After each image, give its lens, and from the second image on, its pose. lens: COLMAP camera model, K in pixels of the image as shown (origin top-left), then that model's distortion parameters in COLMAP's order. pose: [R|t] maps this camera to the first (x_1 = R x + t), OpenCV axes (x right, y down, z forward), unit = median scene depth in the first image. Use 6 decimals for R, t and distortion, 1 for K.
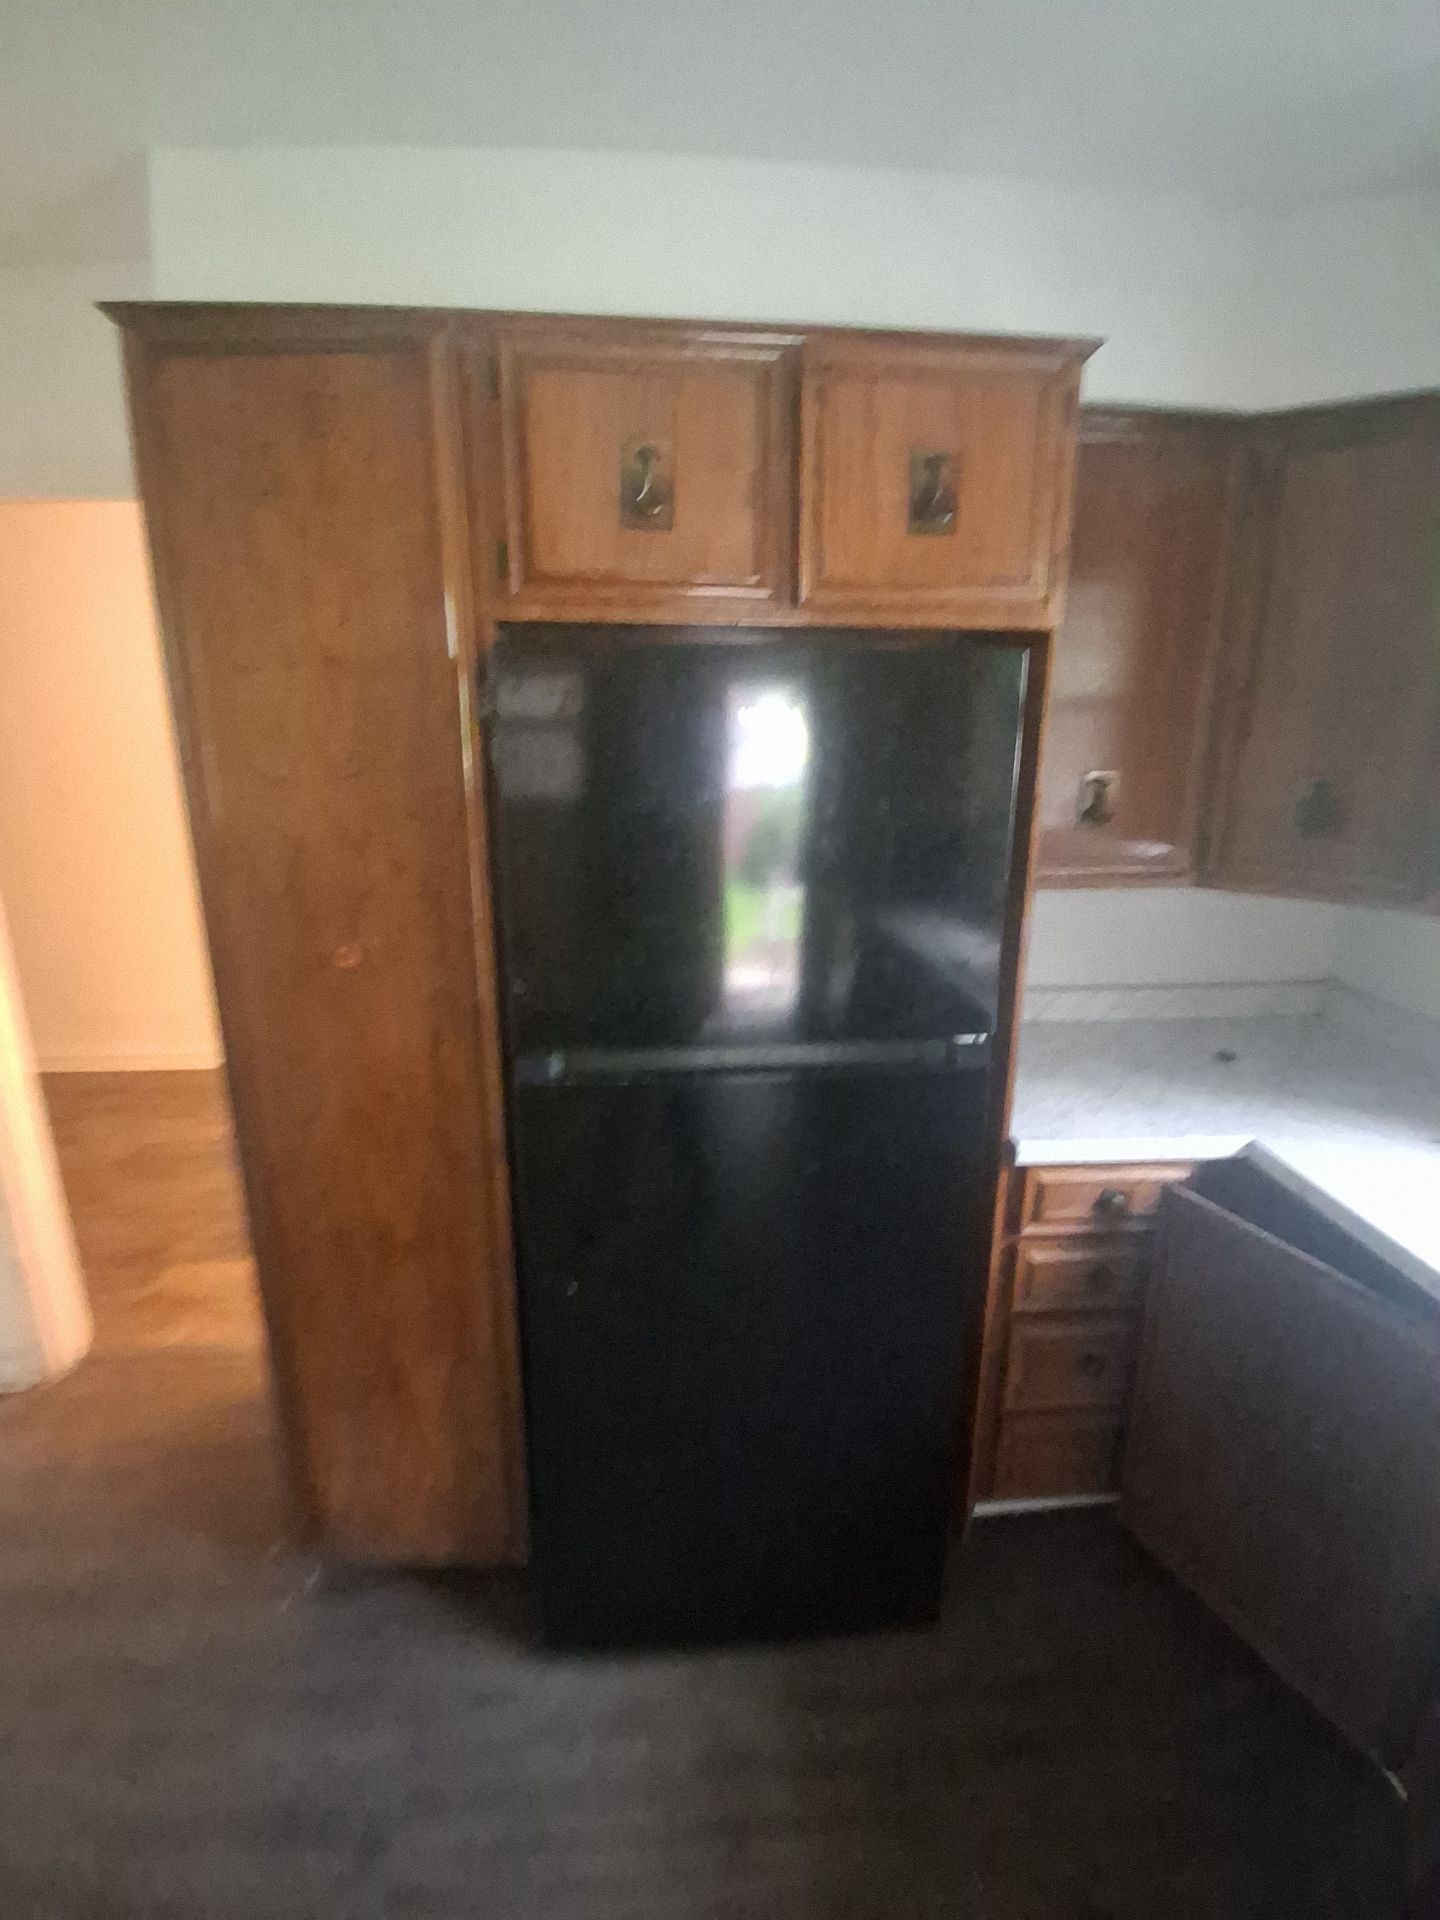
lens RADIAL K [[771.4, 0, 568.3], [0, 771.4, 916.5], [0, 0, 1]] dist [-0.018930, -0.000149]
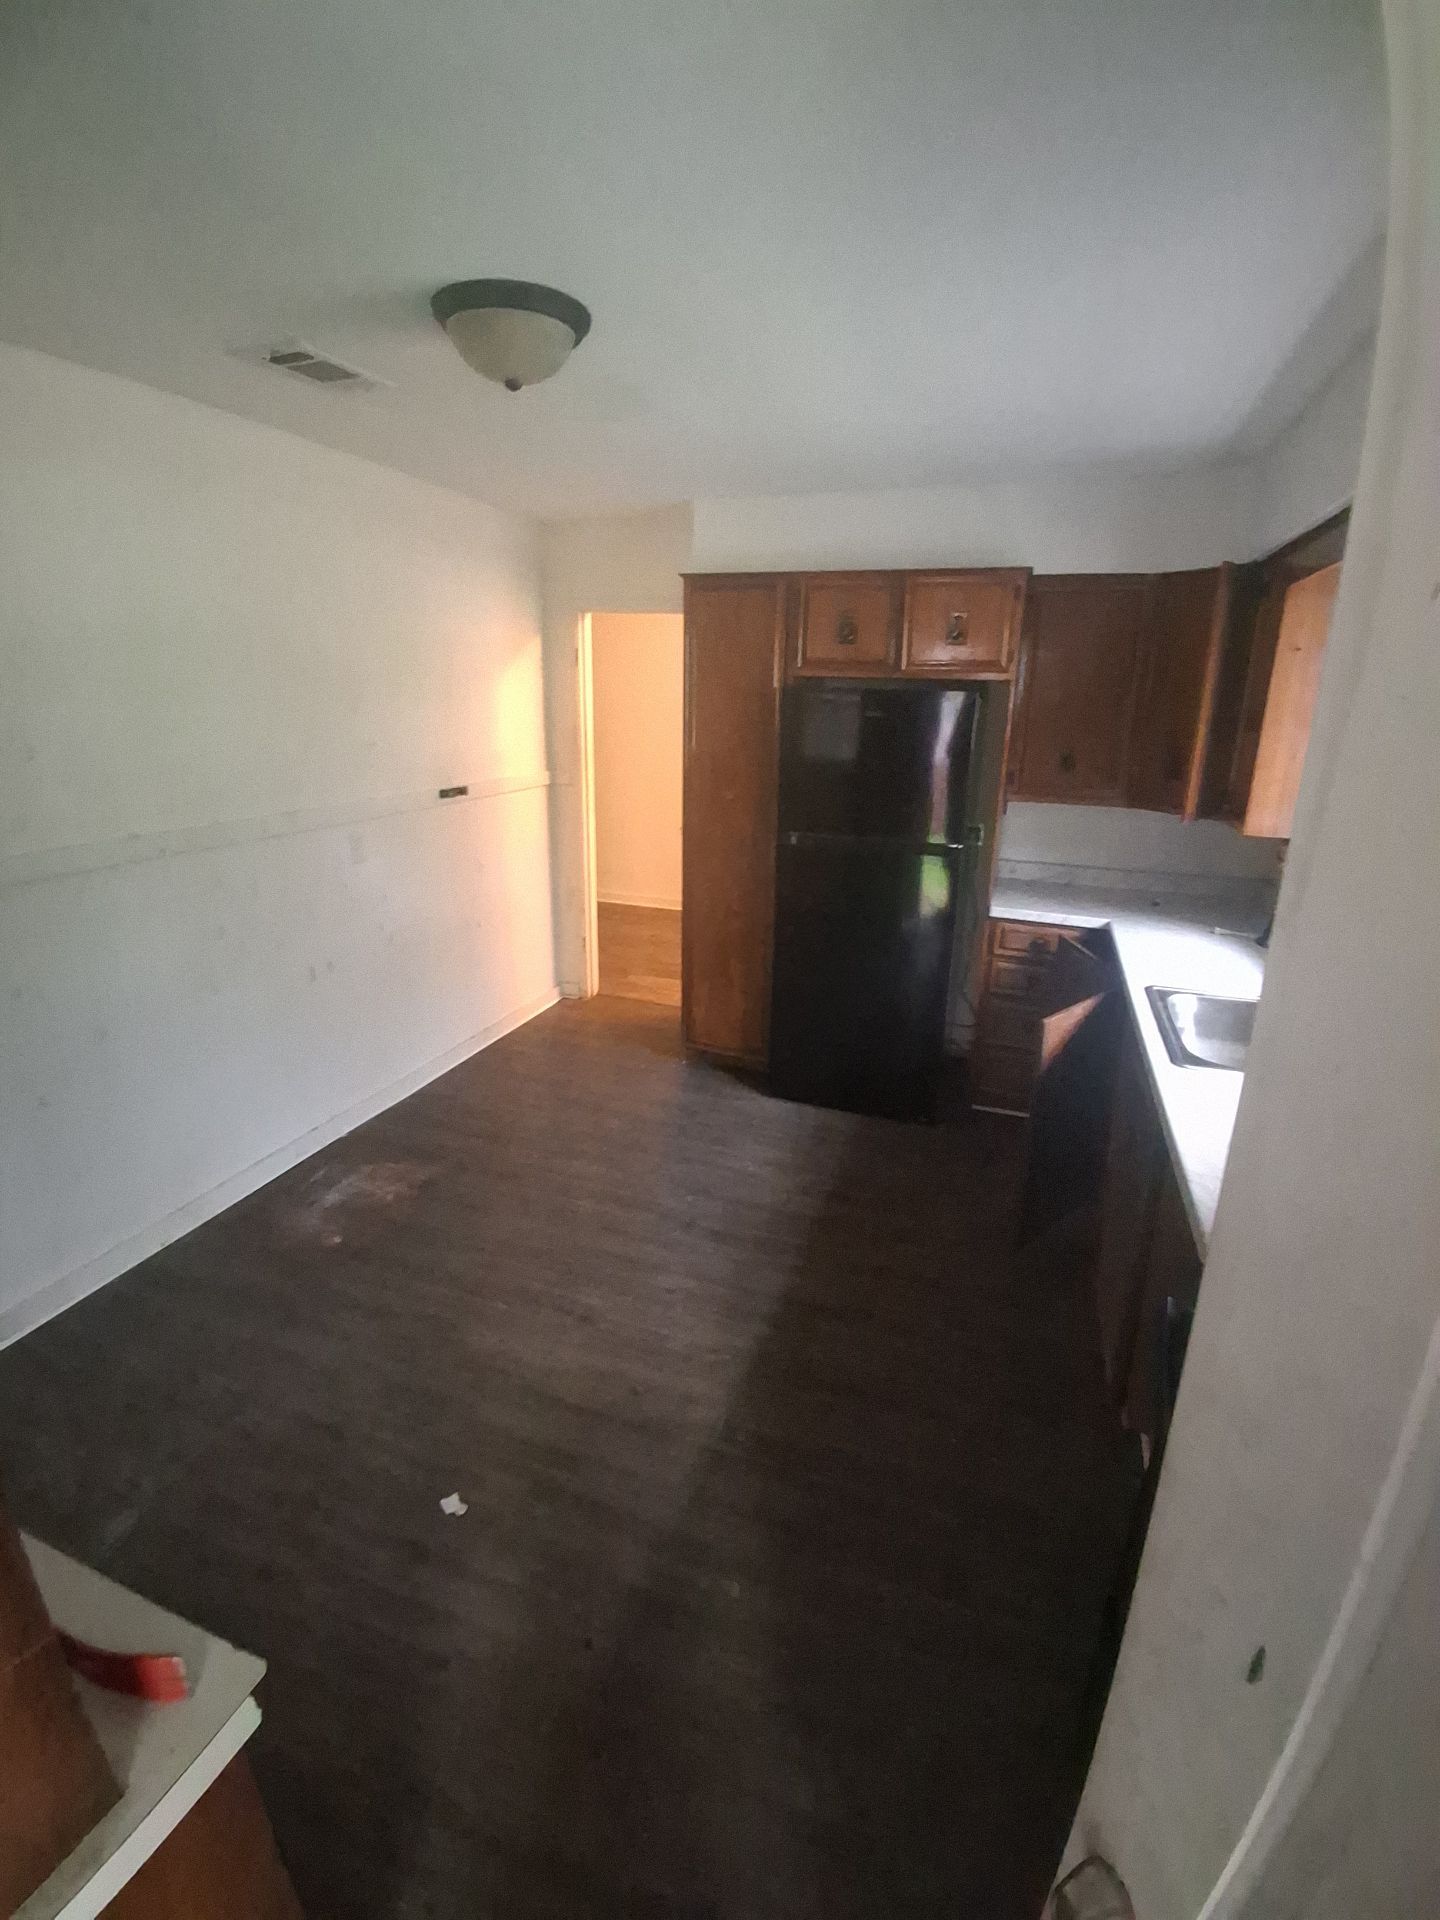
lens RADIAL K [[885.3, 0, 720.6], [0, 885.3, 955.3], [0, 0, 1]] dist [-0.022828, -0.001345]
pose [[0.904277, 0.138109, -0.403991, 0.914355], [-0.144843, 0.989355, 0.014011, 0.504837], [0.401626, 0.045846, 0.914656, -1.641206]]
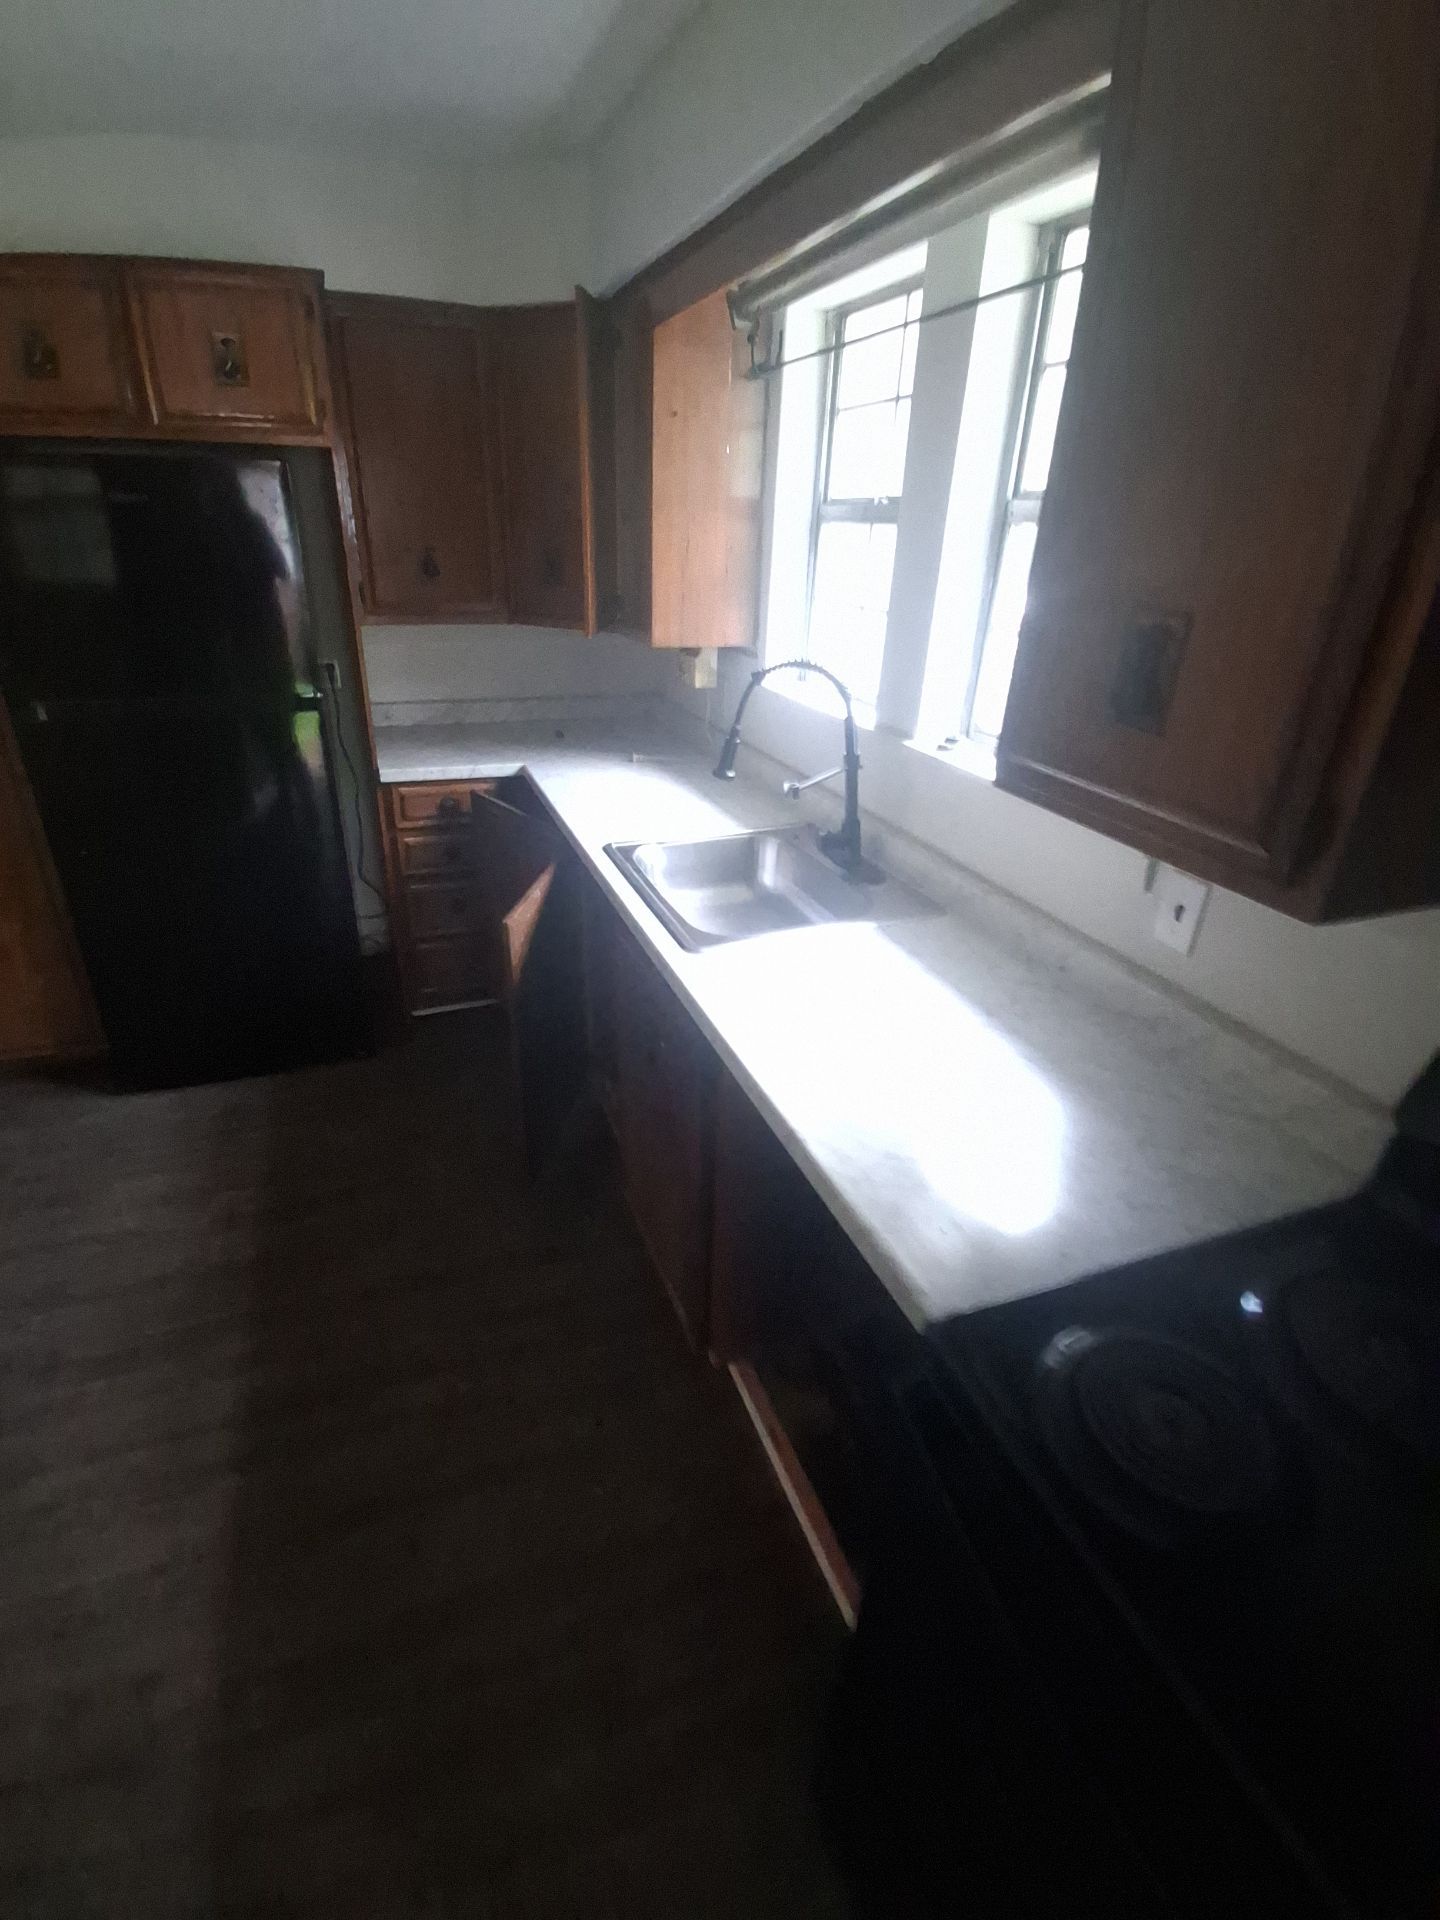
lens RADIAL K [[885.3, 0, 720.6], [0, 885.3, 955.3], [0, 0, 1]] dist [-0.022828, -0.001345]
pose [[0.964252, -0.085865, 0.250689, 0.778202], [0.045365, 0.985569, 0.163082, 0.412033], [-0.261074, -0.145879, 0.954232, -1.126449]]
